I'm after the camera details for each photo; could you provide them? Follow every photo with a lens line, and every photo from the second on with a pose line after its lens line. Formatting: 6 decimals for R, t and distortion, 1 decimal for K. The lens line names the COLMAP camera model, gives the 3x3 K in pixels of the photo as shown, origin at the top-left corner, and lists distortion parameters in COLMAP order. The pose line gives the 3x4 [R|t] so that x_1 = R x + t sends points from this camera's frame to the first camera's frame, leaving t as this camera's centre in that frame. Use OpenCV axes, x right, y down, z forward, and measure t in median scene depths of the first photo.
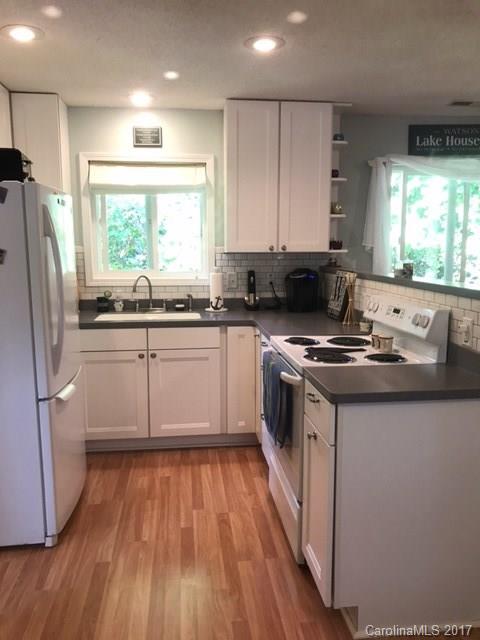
lens RADIAL K [[524.2, 0, 239.3], [0, 524.2, 317.3], [0, 0, 1]] dist [0.028623, -0.033869]
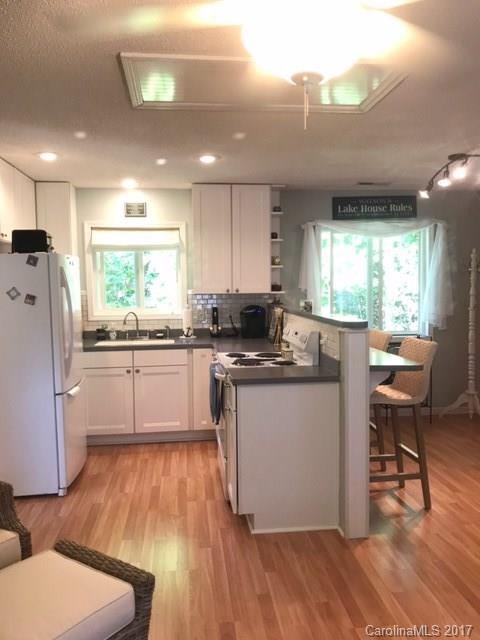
lens RADIAL K [[524.2, 0, 242.1], [0, 524.2, 318.8], [0, 0, 1]] dist [0.028623, -0.033869]
pose [[0.999949, -0.010014, -0.001123, 0.105426], [0.009915, 0.997684, -0.067294, 0.031994], [0.001794, 0.067280, 0.997733, -0.347362]]
